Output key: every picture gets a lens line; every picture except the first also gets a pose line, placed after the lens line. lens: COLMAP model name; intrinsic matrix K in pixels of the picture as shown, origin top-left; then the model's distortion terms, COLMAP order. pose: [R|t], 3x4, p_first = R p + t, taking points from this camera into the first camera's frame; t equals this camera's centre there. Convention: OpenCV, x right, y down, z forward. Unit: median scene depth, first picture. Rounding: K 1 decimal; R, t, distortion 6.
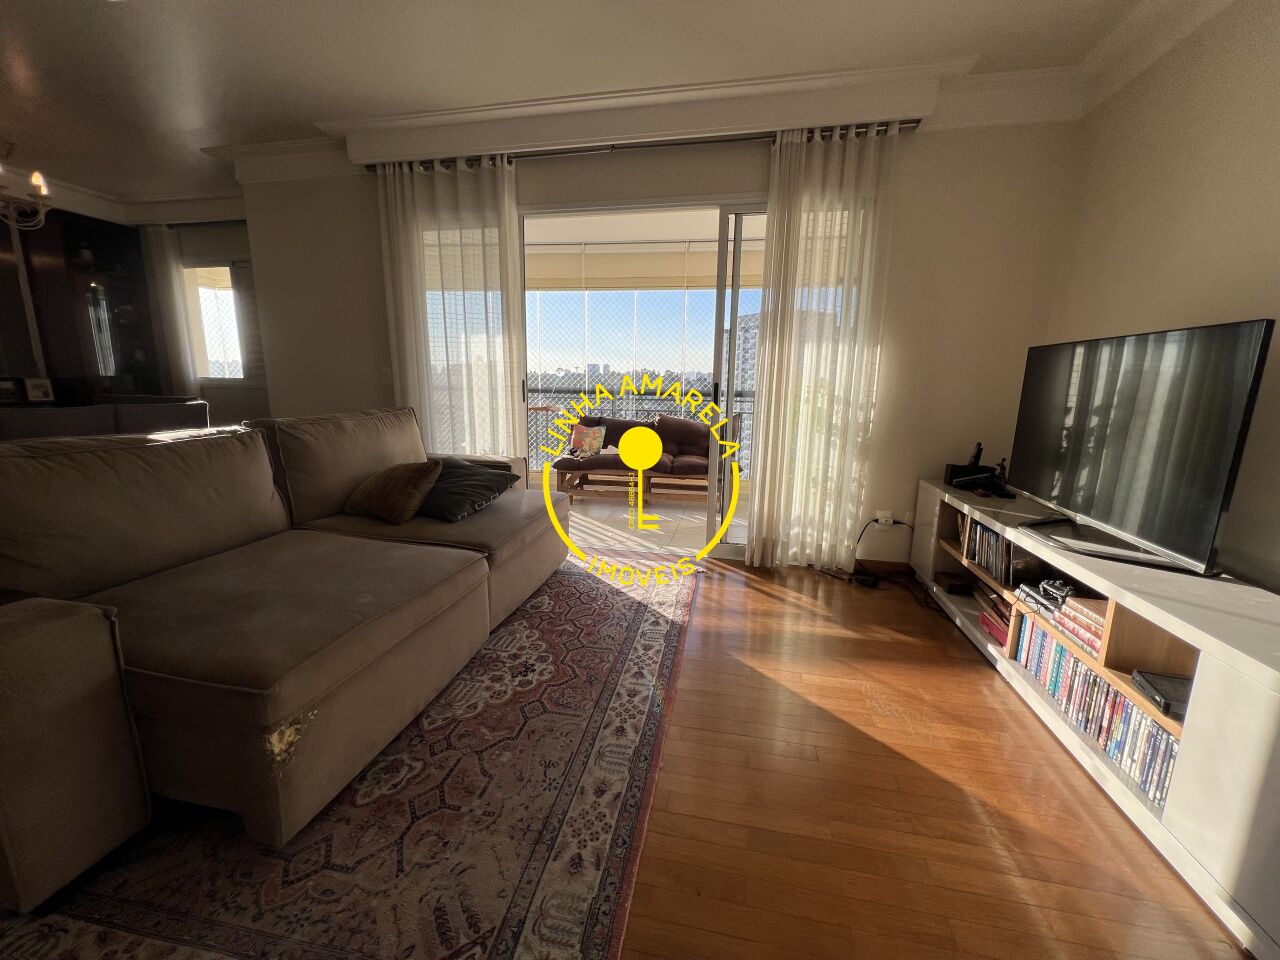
lens RADIAL K [[511.7, 0, 636.9], [0, 511.7, 478.2], [0, 0, 1]] dist [-0.002221, 0.000669]
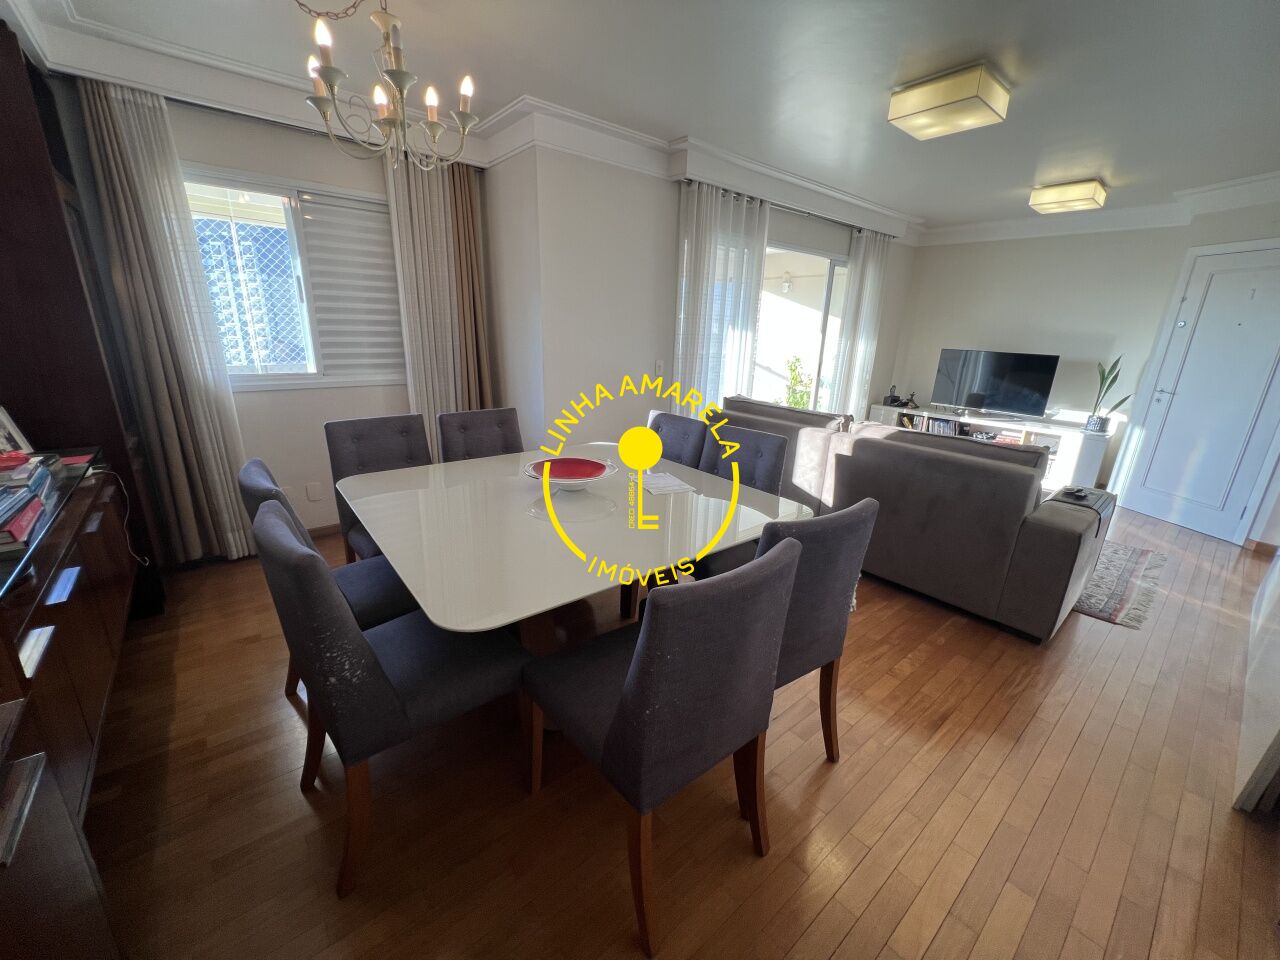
lens RADIAL K [[511.7, 0, 636.9], [0, 511.7, 478.2], [0, 0, 1]] dist [-0.002221, 0.000669]
pose [[0.620867, -0.220565, 0.752246, -2.179000], [0.129069, 0.975267, 0.179430, -0.261015], [-0.773217, -0.014310, 0.633980, 0.512050]]
